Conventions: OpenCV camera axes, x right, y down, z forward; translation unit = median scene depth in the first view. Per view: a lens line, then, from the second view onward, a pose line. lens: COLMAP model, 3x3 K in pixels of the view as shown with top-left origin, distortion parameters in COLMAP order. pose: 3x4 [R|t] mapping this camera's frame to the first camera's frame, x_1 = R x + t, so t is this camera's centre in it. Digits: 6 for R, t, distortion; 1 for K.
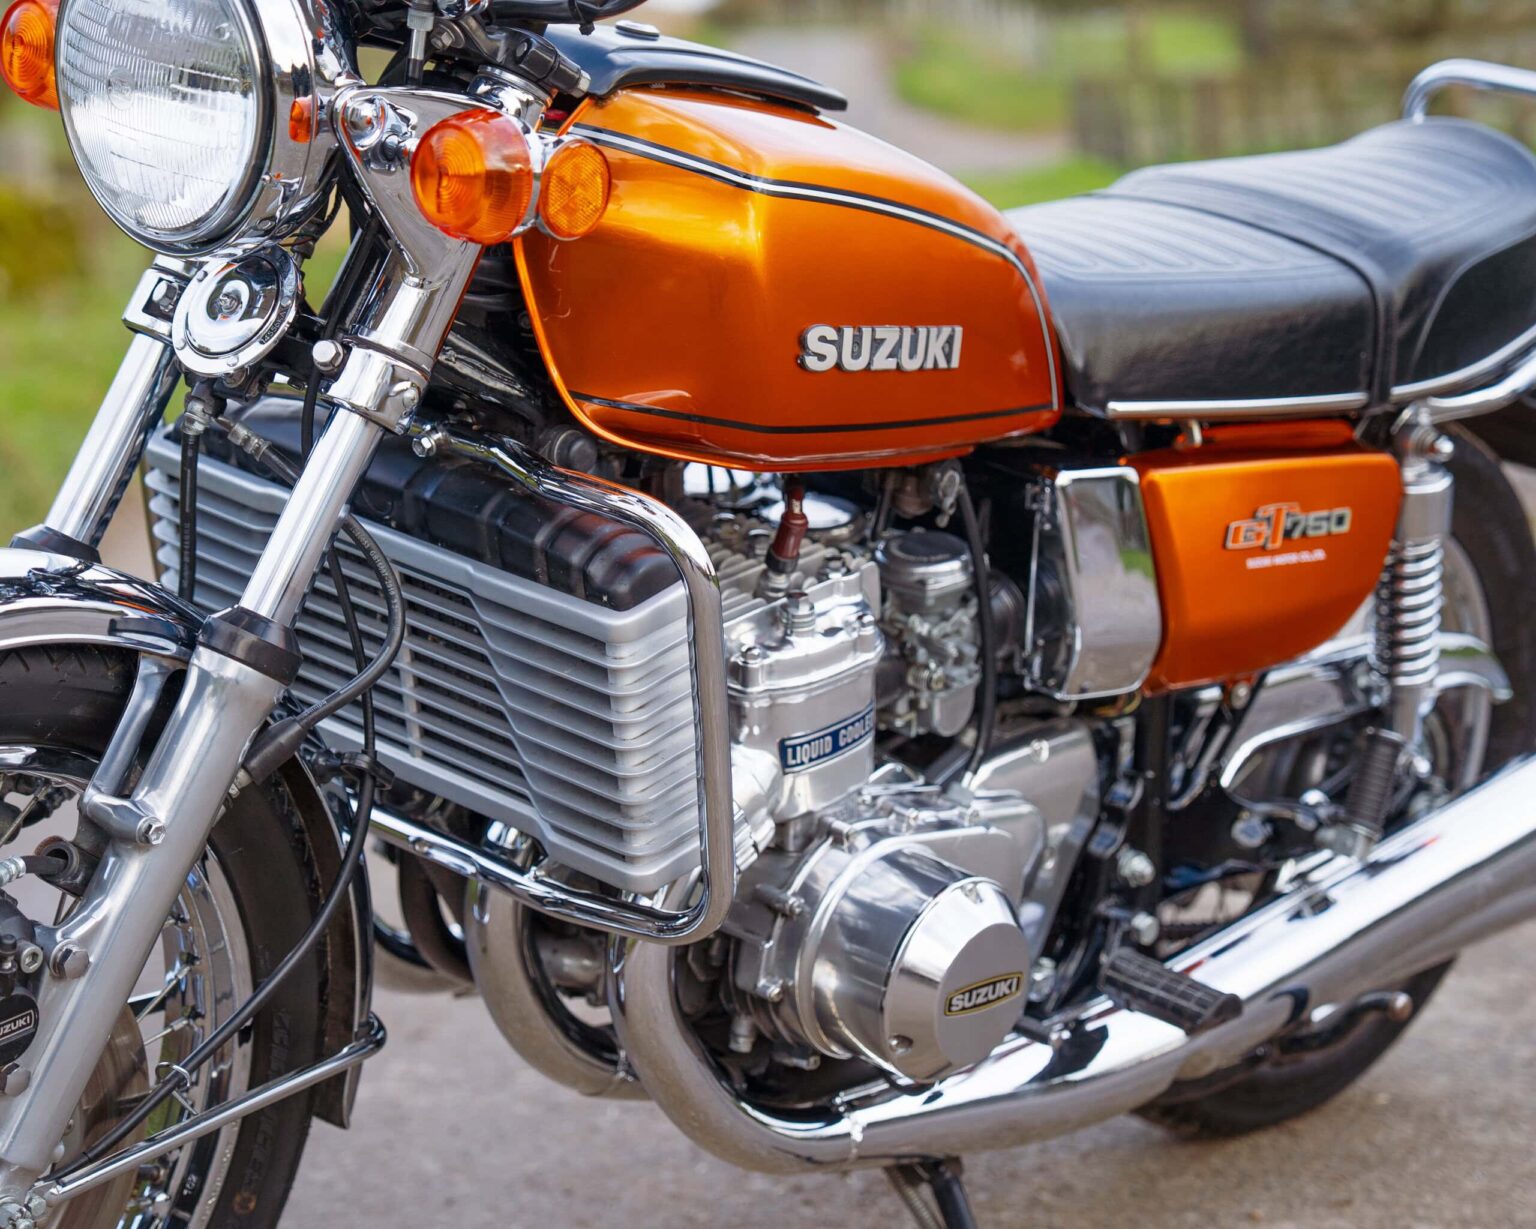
lens RADIAL K [[3764.4, 0, 777.8], [0, 3764.4, 612.9], [0, 0, 1]] dist [0.274385, 0.000000]
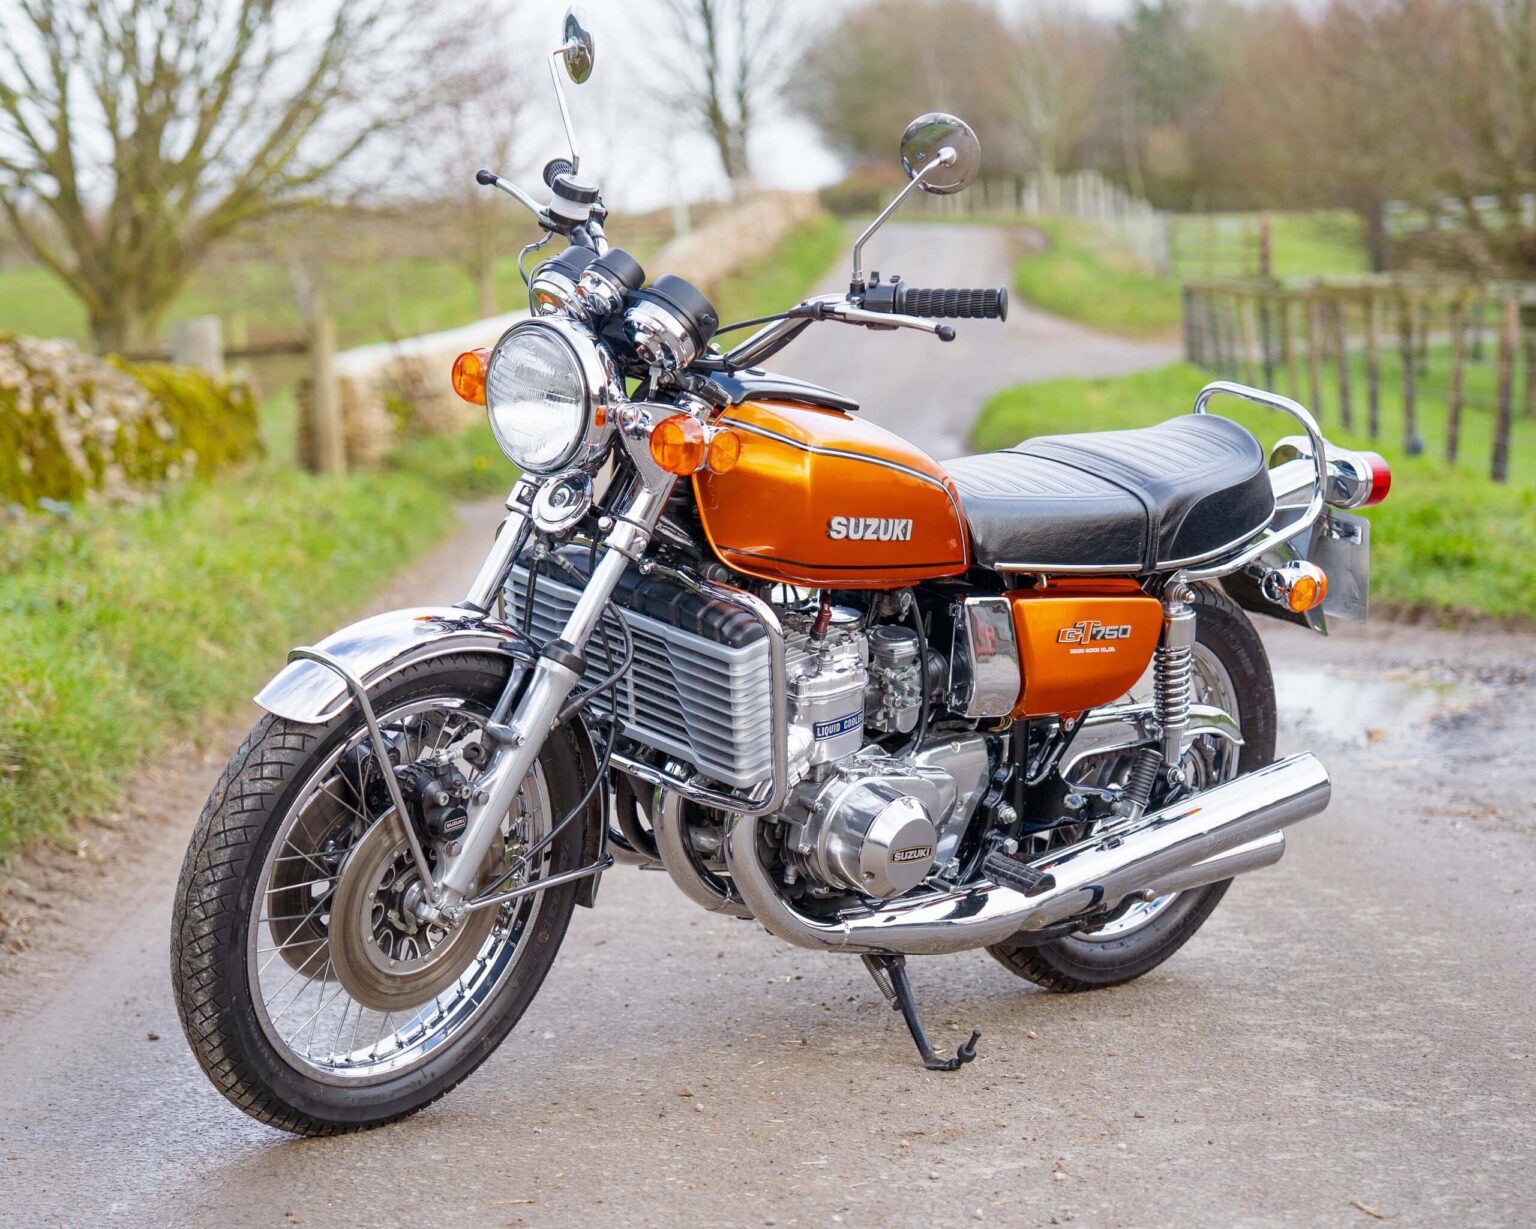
lens RADIAL K [[3764.4, 0, 765.8], [0, 3764.4, 622.7], [0, 0, 1]] dist [0.274385, 0.000000]
pose [[0.998904, 0.033866, -0.032303, 0.038408], [-0.035366, 0.998267, -0.047041, 0.076493], [0.030653, 0.048132, 0.998371, -1.011605]]
